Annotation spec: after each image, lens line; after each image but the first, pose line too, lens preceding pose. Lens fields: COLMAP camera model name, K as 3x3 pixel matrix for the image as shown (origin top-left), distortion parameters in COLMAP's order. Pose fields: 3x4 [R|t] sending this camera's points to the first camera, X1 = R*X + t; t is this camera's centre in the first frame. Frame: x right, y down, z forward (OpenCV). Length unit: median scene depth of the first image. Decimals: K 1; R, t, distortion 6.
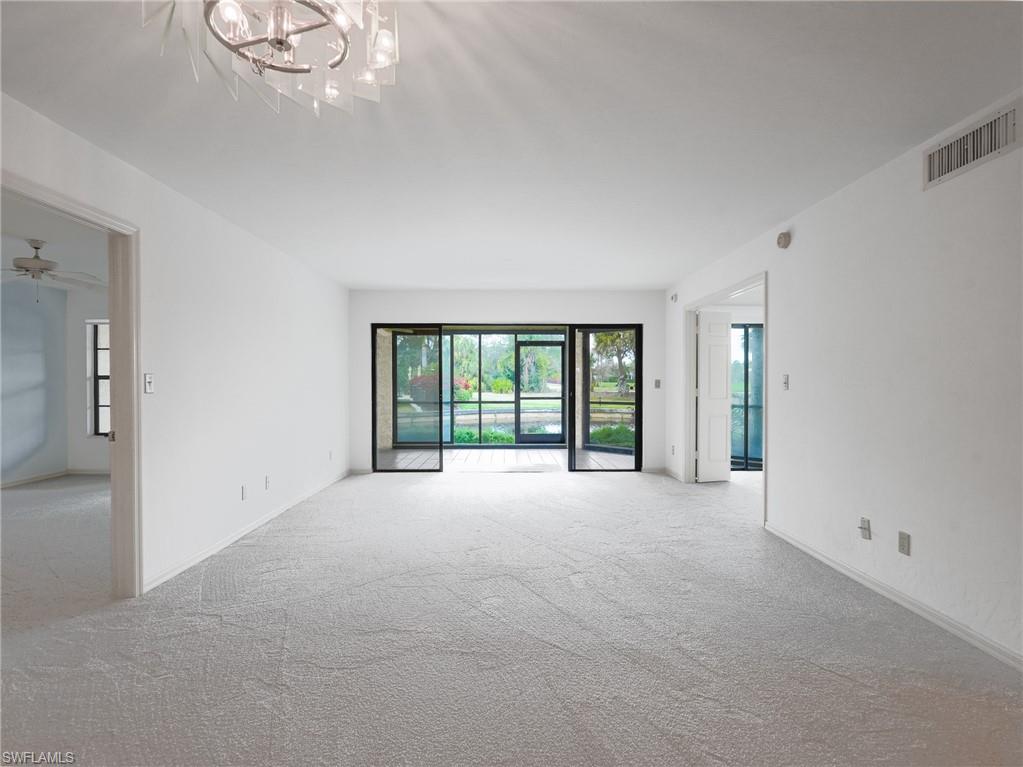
lens RADIAL K [[521.7, 0, 511.5], [0, 521.7, 383.5], [0, 0, 1]] dist [-0.000132, 0.000532]
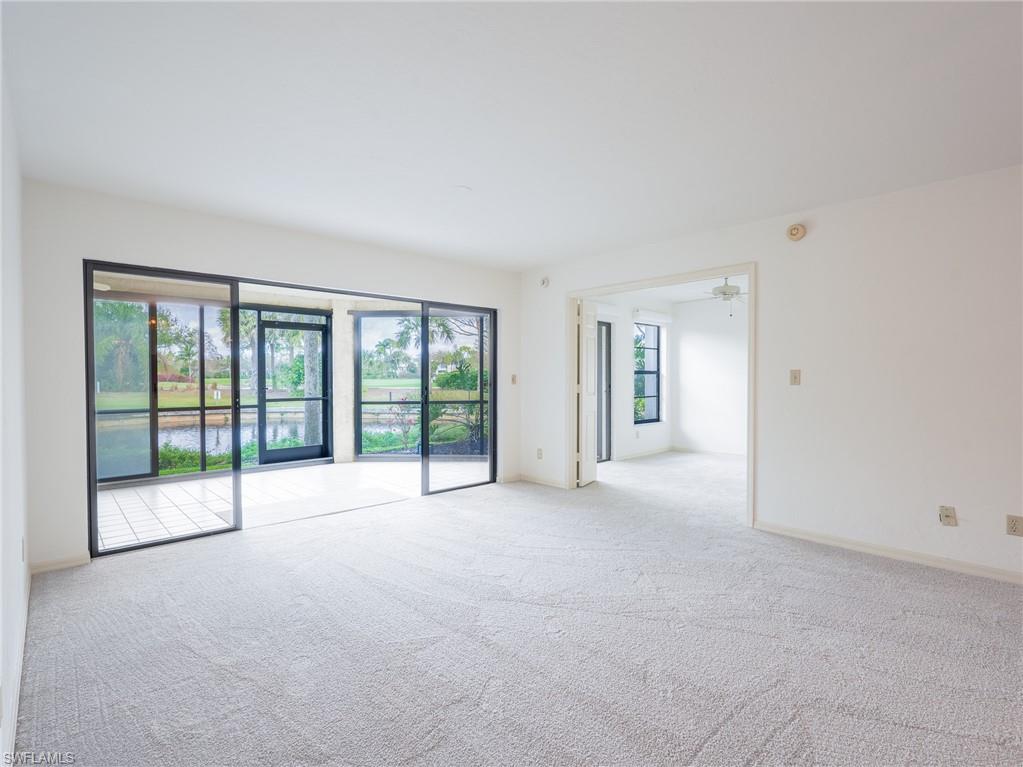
lens RADIAL K [[505.0, 0, 511.5], [0, 505.0, 383.5], [0, 0, 1]] dist [-0.003683, 0.000833]
pose [[0.738099, -0.008981, 0.674632, -0.290298], [0.003282, 0.999947, 0.009721, -0.000682], [-0.674684, -0.004961, 0.738090, 0.376879]]
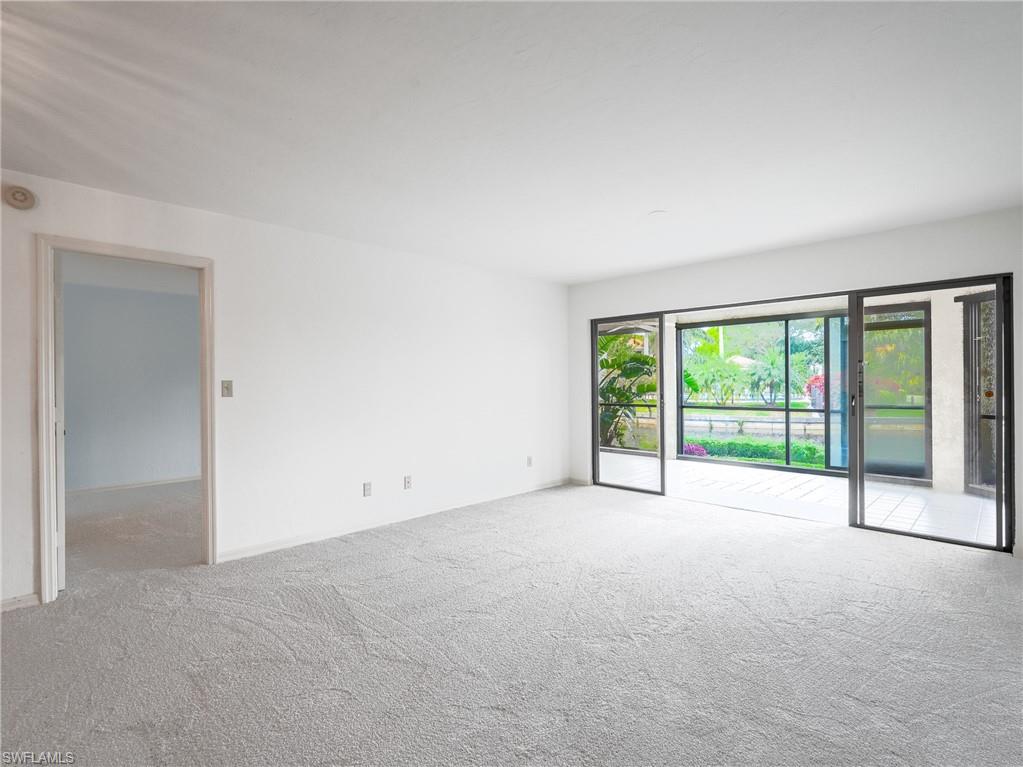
lens RADIAL K [[505.0, 0, 511.5], [0, 505.0, 383.5], [0, 0, 1]] dist [-0.003683, 0.000833]
pose [[0.700530, -0.004556, -0.713608, 0.259583], [0.003927, 0.999989, -0.002529, -0.003295], [0.713612, -0.001031, 0.700541, 0.286719]]
